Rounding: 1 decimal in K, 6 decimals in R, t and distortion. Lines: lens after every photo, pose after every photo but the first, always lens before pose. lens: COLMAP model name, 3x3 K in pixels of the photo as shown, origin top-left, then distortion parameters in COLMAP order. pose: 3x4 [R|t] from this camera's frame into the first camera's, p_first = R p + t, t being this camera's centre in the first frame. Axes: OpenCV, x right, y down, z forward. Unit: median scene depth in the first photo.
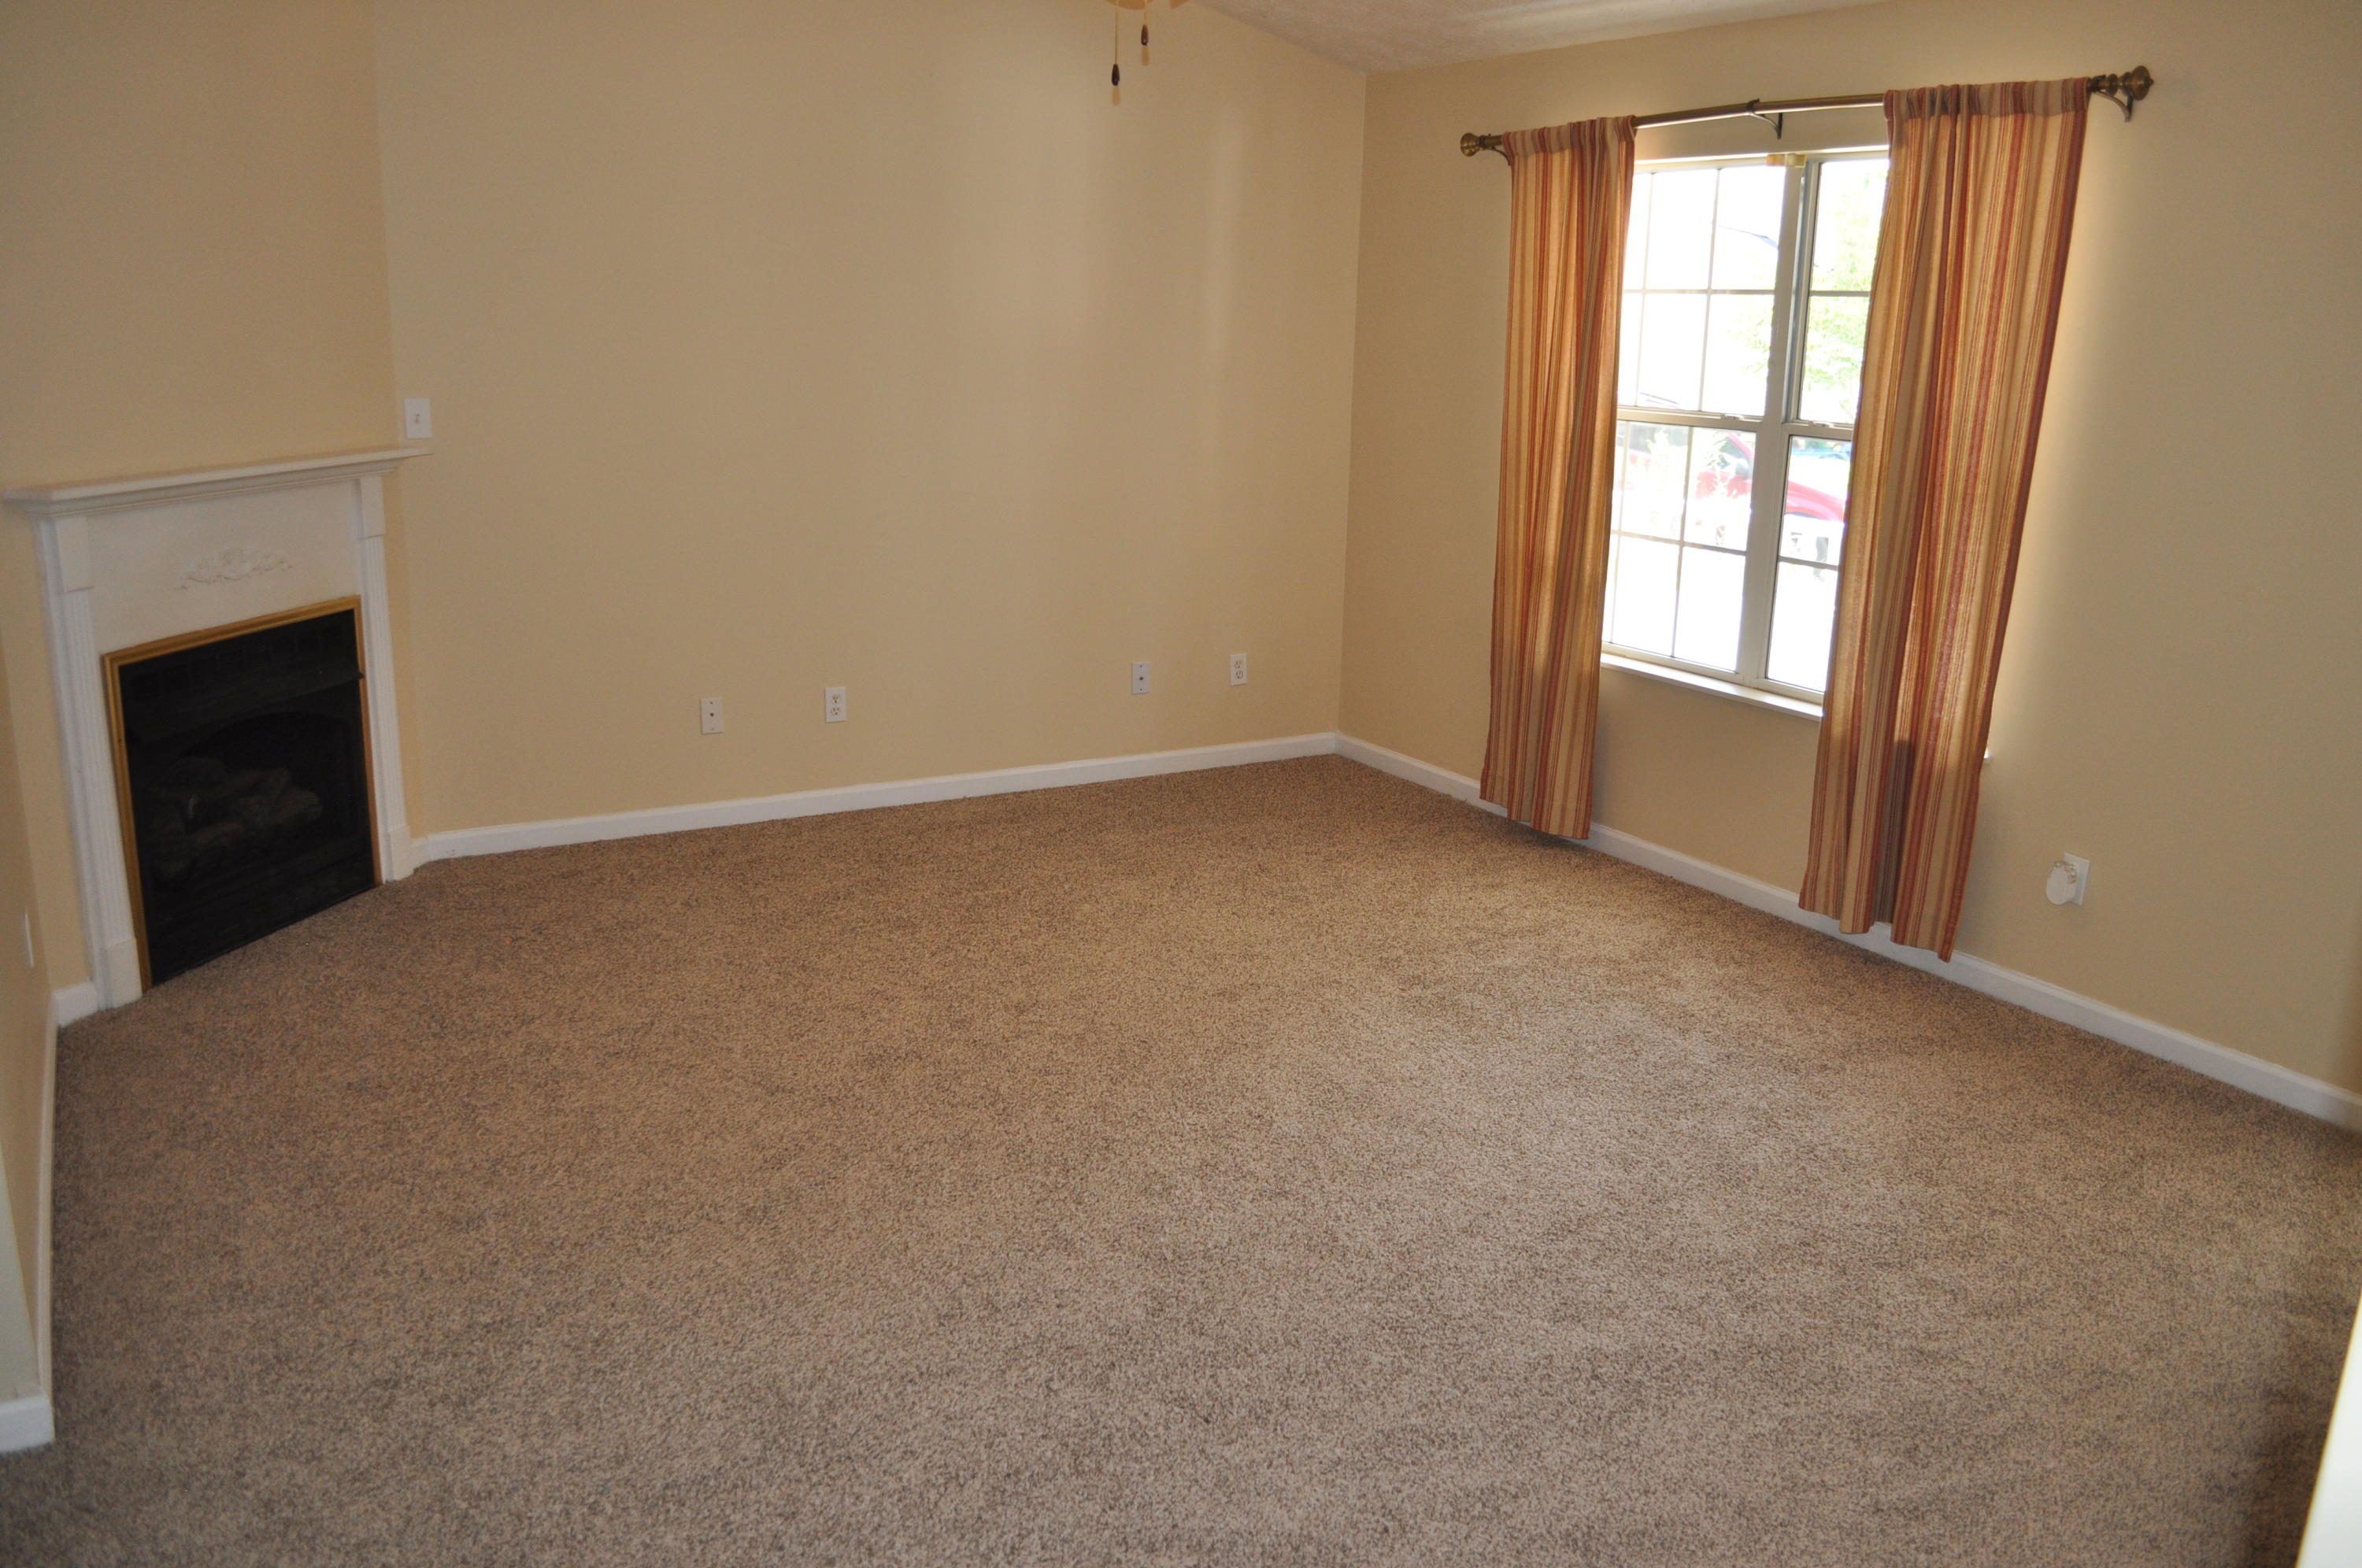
lens RADIAL K [[1864.2, 0, 1191.9], [0, 1864.2, 789.5], [0, 0, 1]] dist [-0.080509, 0.007619]
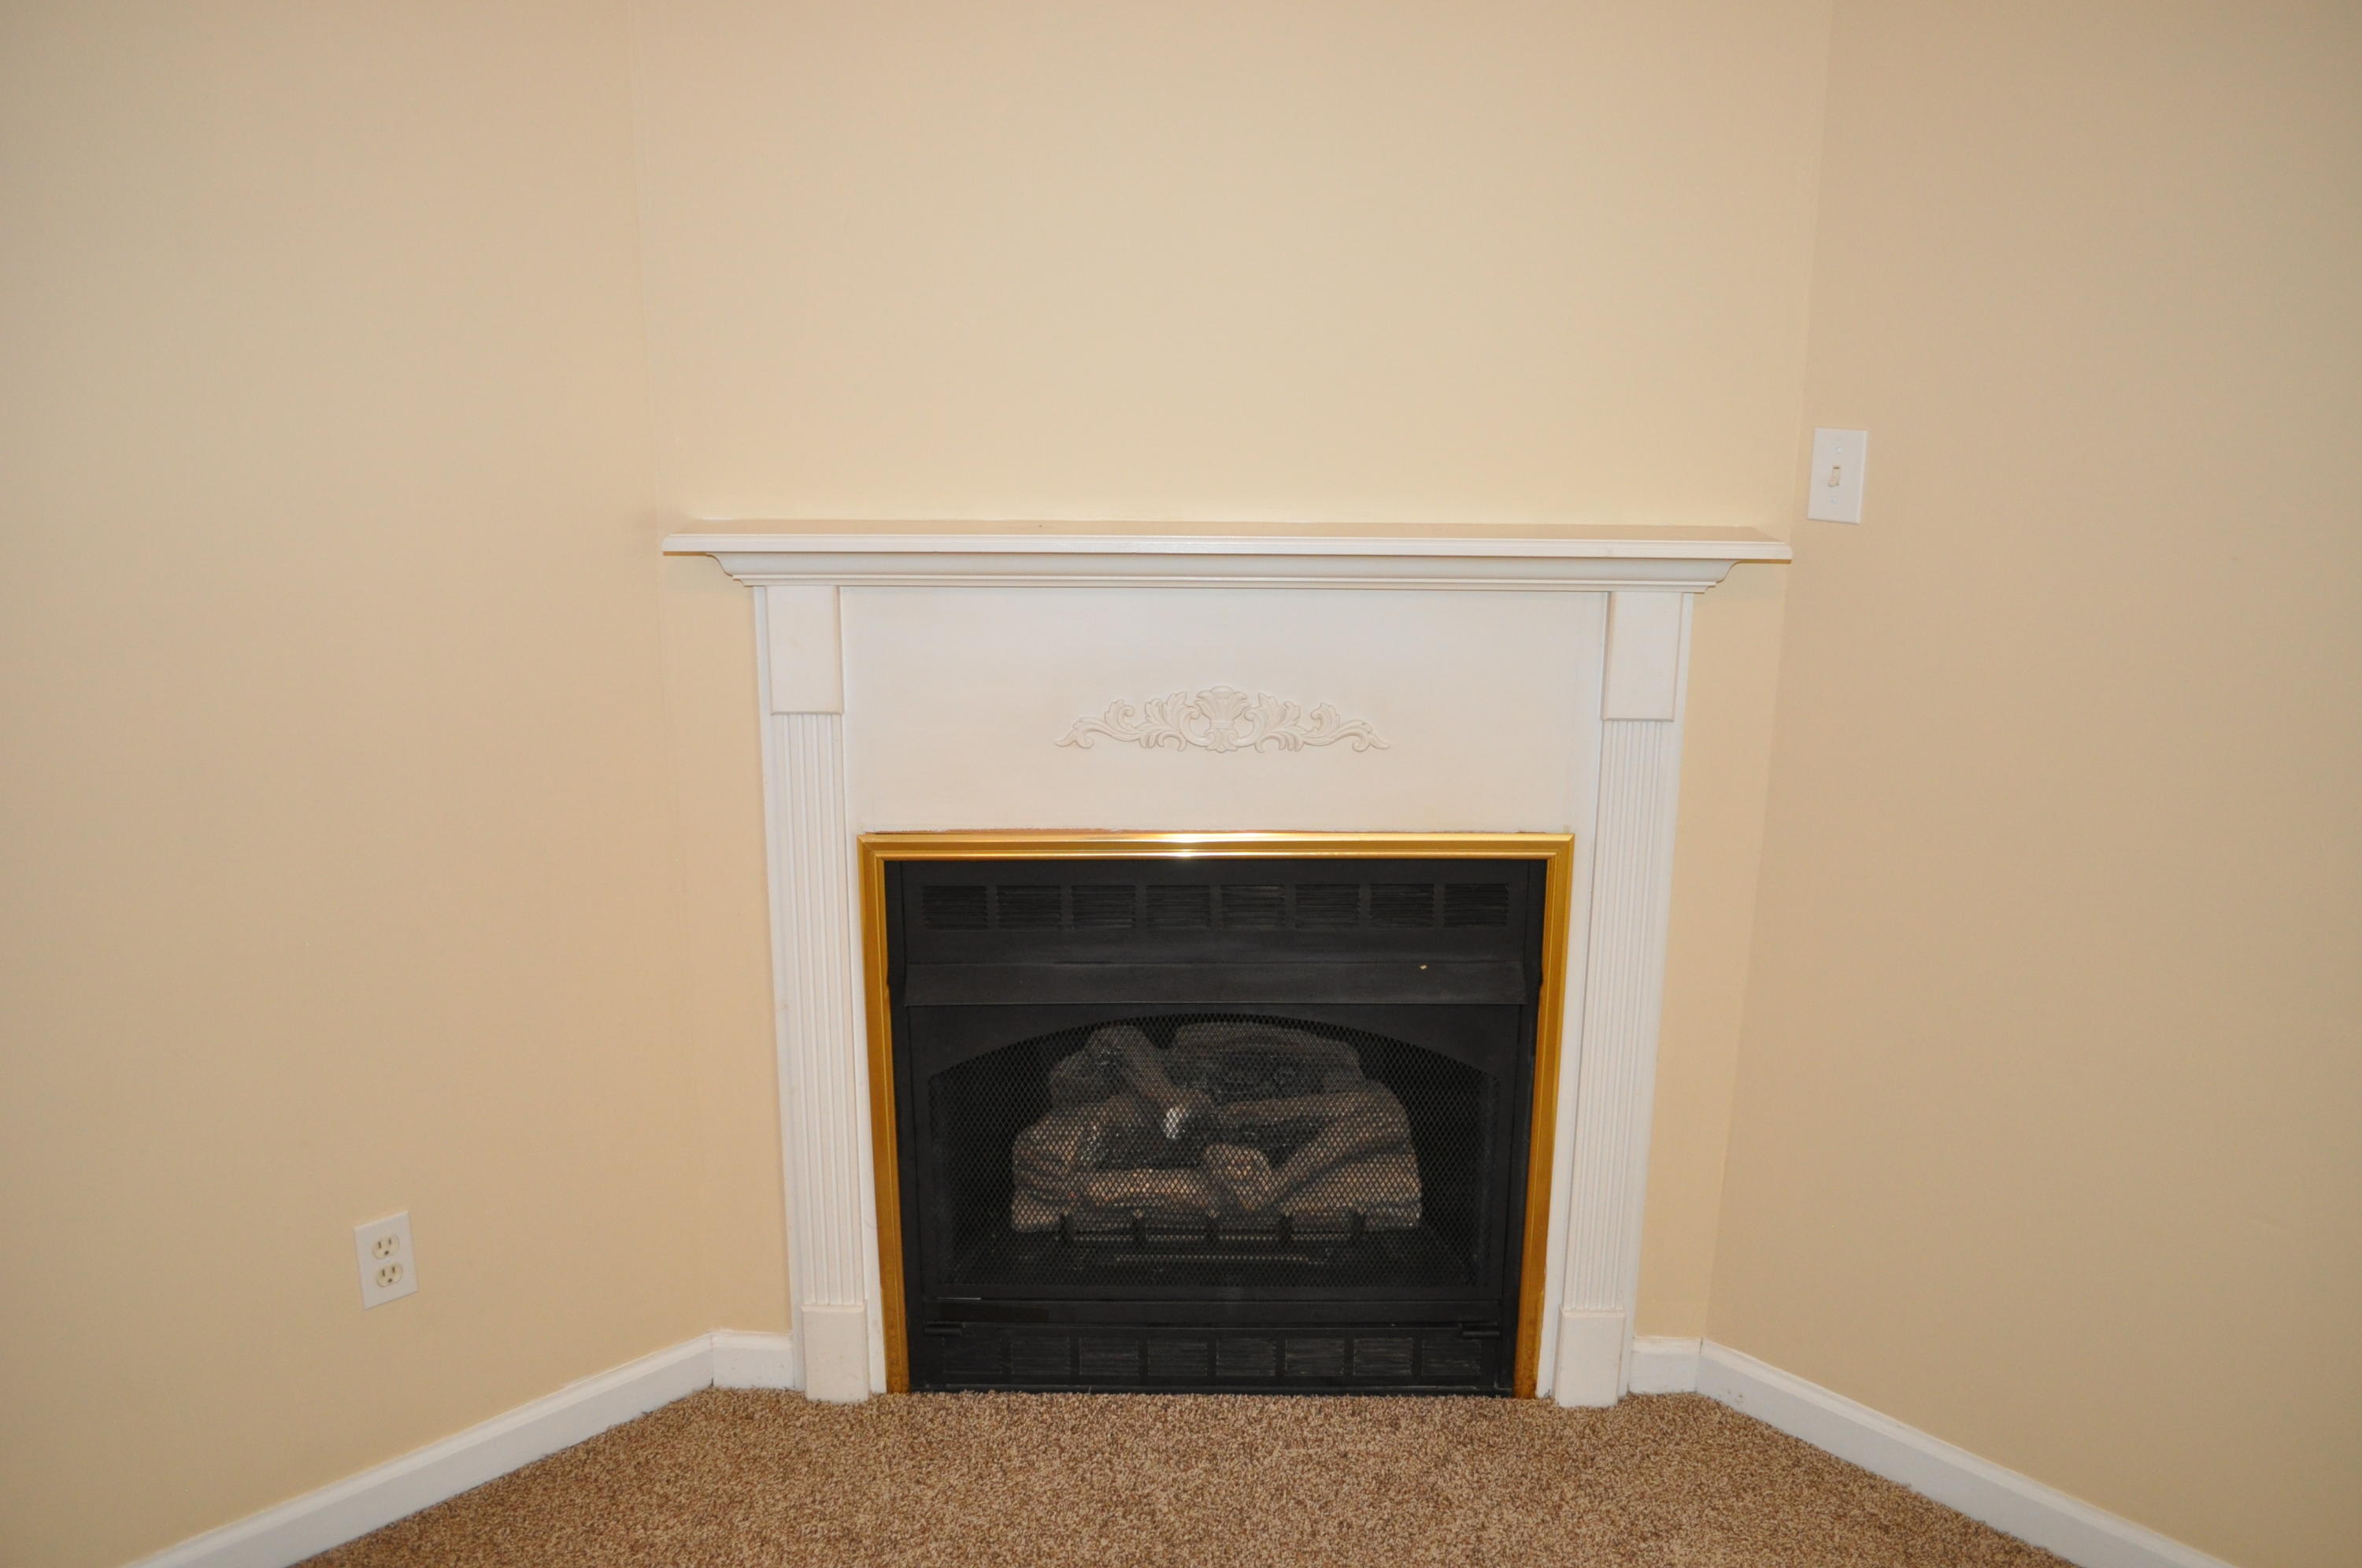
lens RADIAL K [[1864.2, 0, 1186.2], [0, 1864.2, 804.5], [0, 0, 1]] dist [-0.080509, 0.007619]
pose [[0.242888, 0.241017, -0.939636, -0.032895], [-0.247109, 0.952060, 0.180328, -0.167427], [0.938053, 0.188393, 0.290801, 0.736266]]
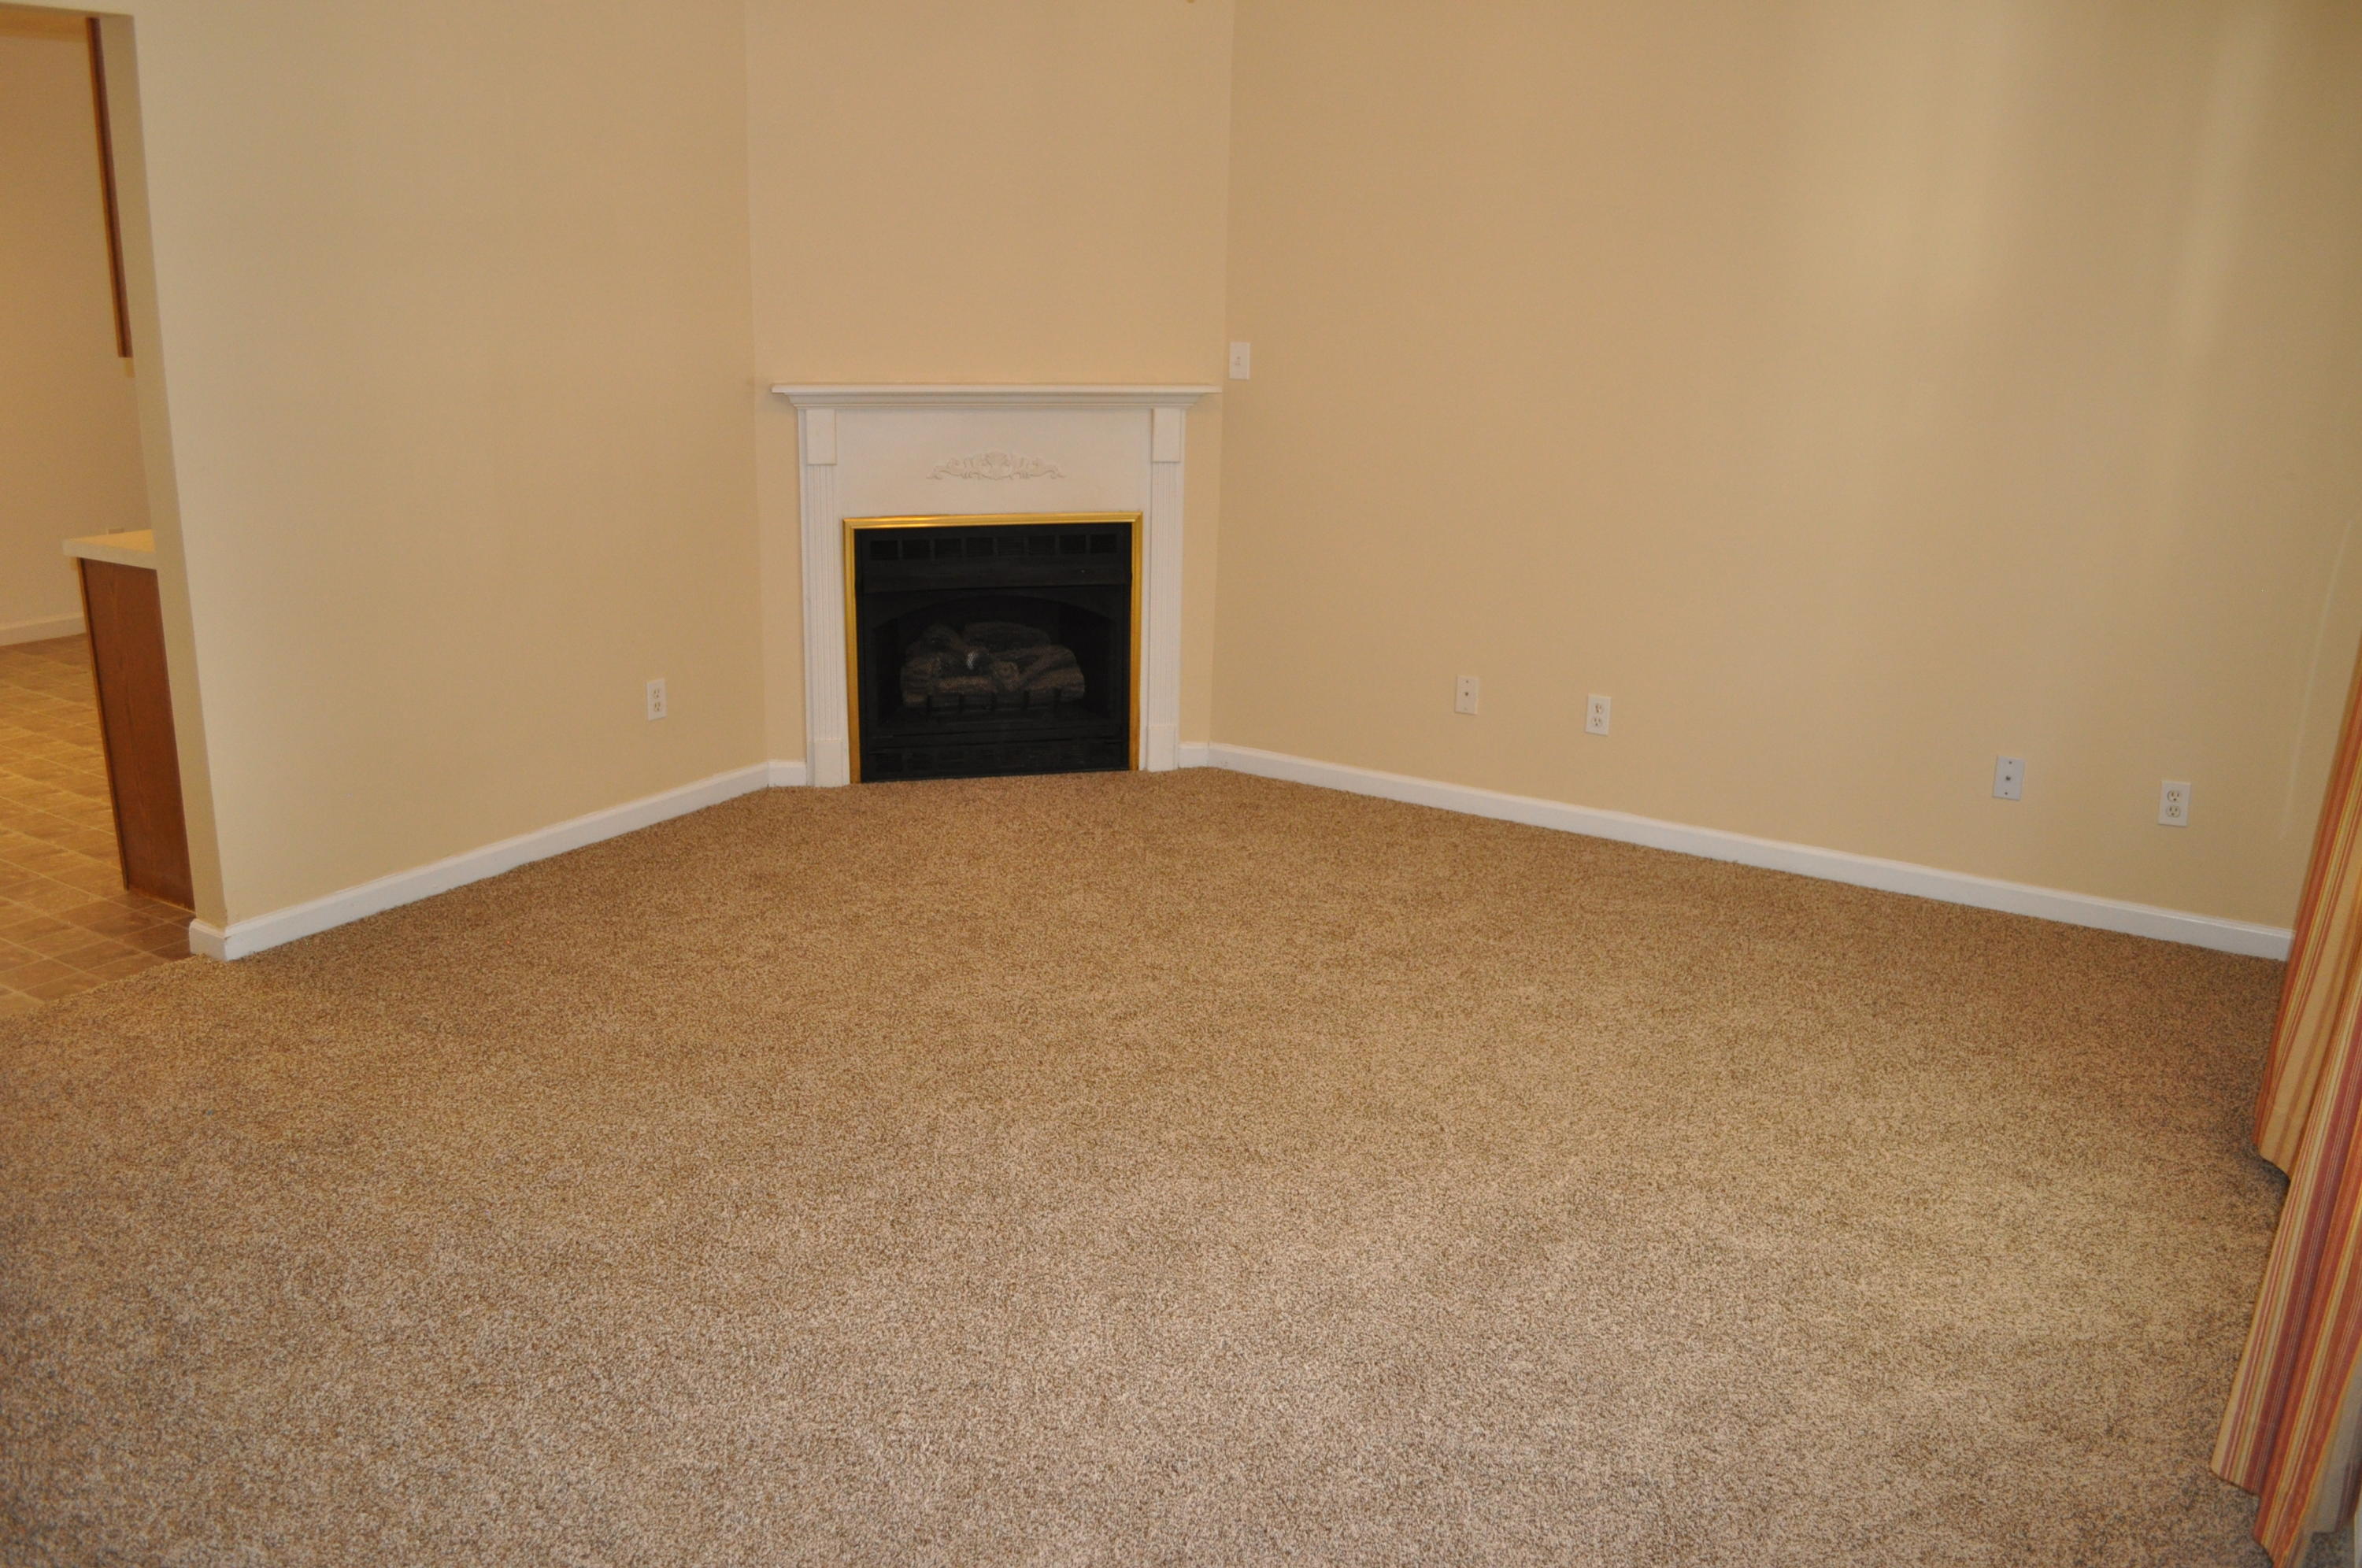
lens RADIAL K [[1864.2, 0, 1178.9], [0, 1864.2, 779.9], [0, 0, 1]] dist [-0.080509, 0.007619]
pose [[0.475957, 0.226729, -0.849740, 0.542589], [-0.231996, 0.964343, 0.127362, -0.094256], [0.848318, 0.136518, 0.511586, 0.437722]]
